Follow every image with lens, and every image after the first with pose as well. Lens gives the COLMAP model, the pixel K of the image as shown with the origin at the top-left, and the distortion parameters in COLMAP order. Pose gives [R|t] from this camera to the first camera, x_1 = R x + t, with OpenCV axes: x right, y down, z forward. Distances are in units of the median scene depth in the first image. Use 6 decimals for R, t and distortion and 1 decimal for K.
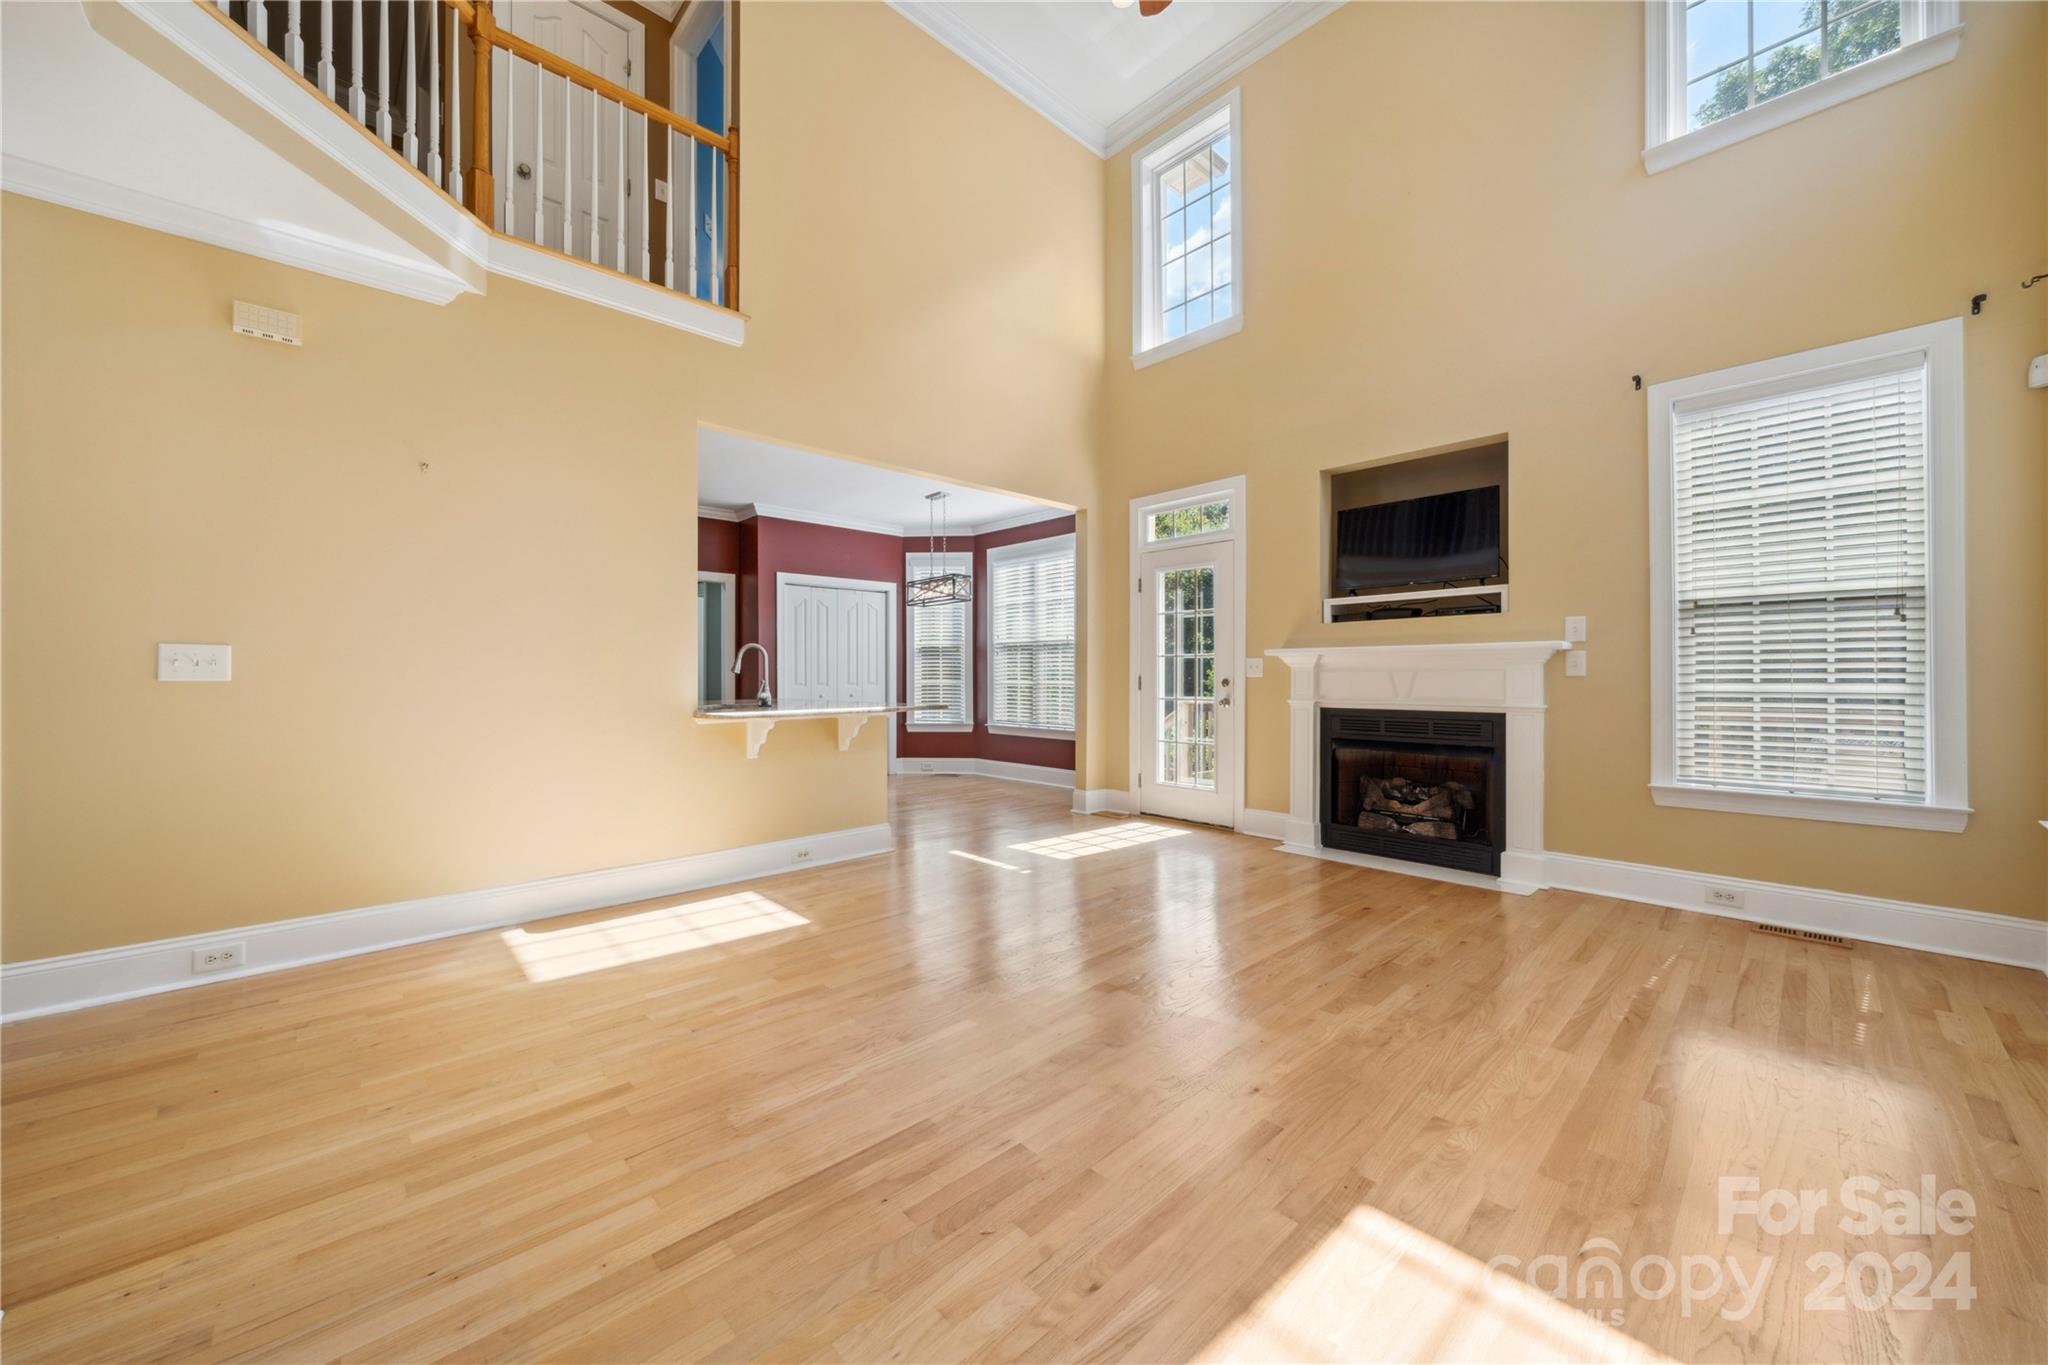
lens RADIAL K [[746.0, 0, 1025.3], [0, 746.0, 687.9], [0, 0, 1]] dist [-0.001857, -0.000268]
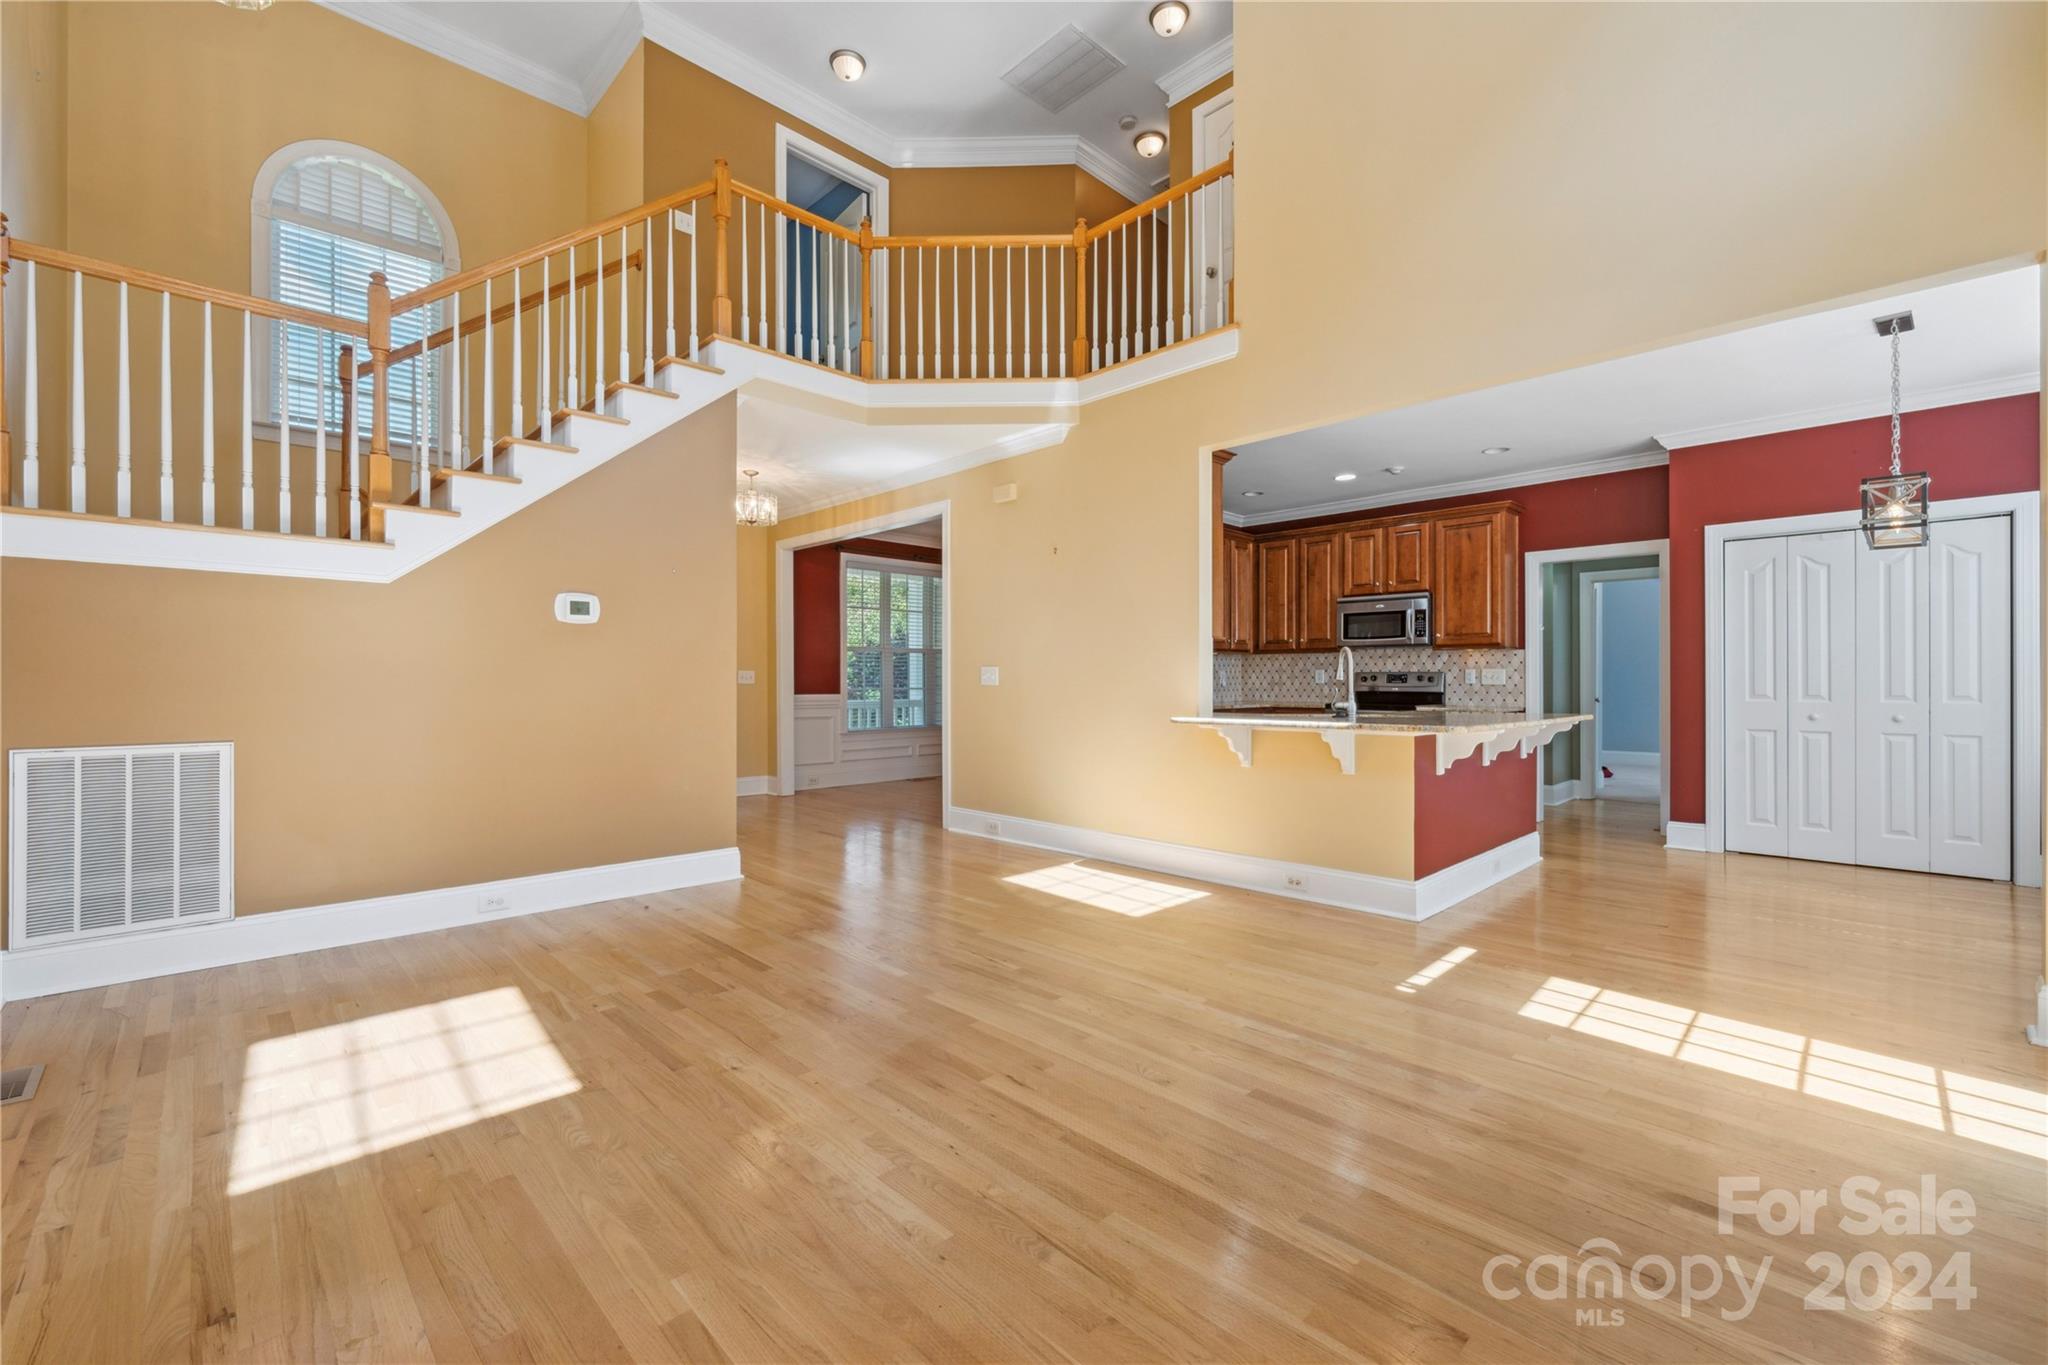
lens RADIAL K [[855.5, 0, 1019.3], [0, 855.5, 686.7], [0, 0, 1]] dist [0.002300, 0.000653]
pose [[0.008826, 0.005050, -0.999948, 0.710108], [-0.016490, 0.999852, 0.004904, -0.009410], [0.999825, 0.016446, 0.008908, 0.641927]]
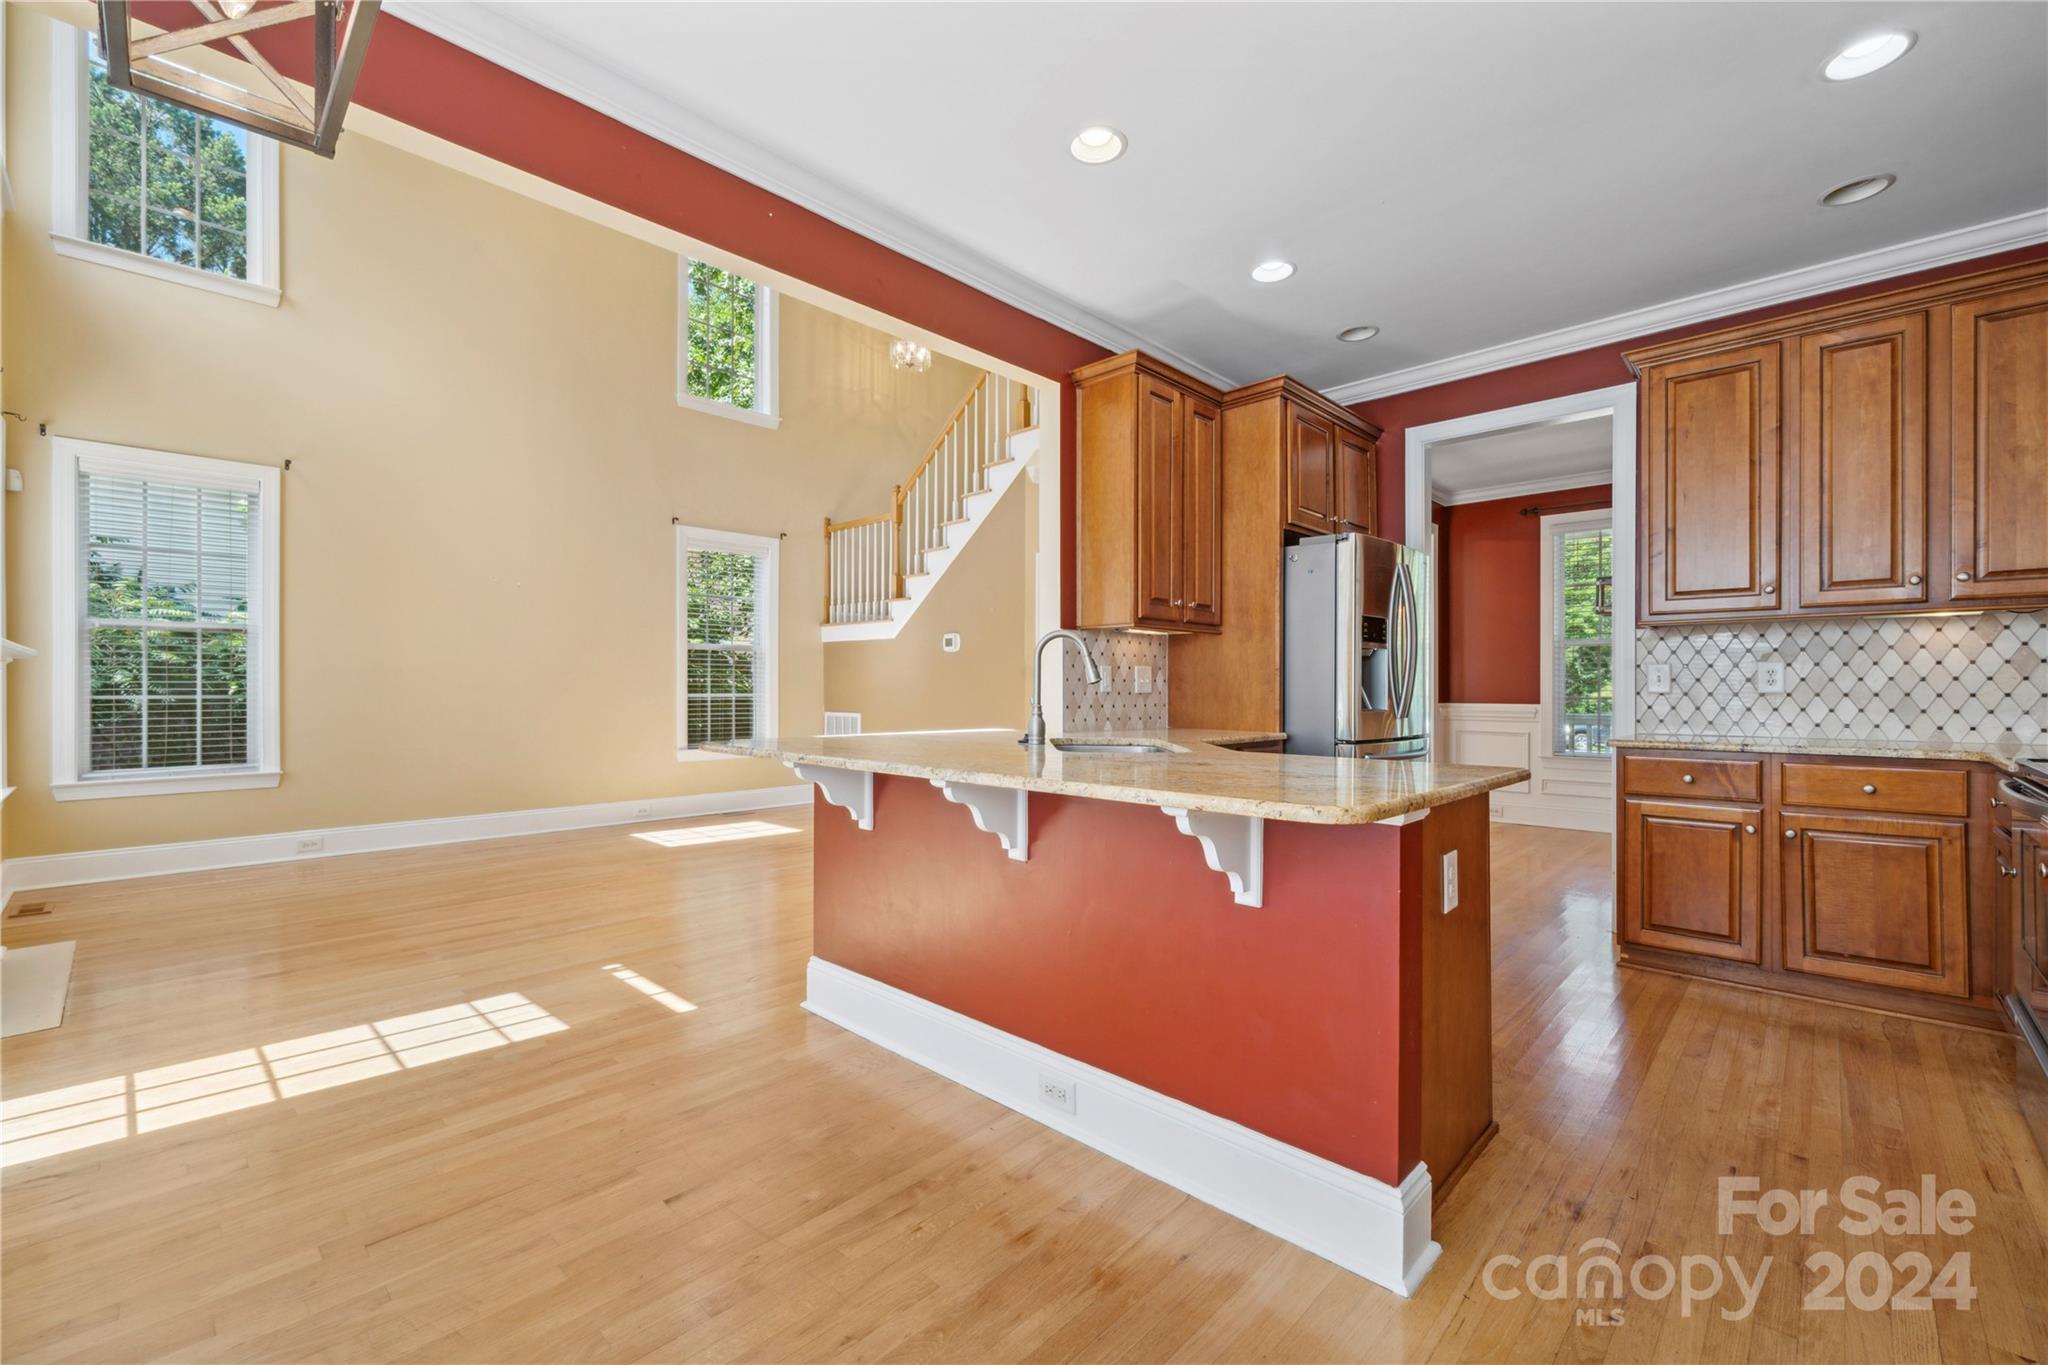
lens RADIAL K [[855.5, 0, 1019.3], [0, 855.5, 686.7], [0, 0, 1]] dist [0.002300, 0.000653]
pose [[-0.999080, 0.002363, -0.042831, -0.338333], [0.001653, 0.999861, 0.016599, -0.028354], [0.042864, 0.016513, -0.998944, 1.768905]]
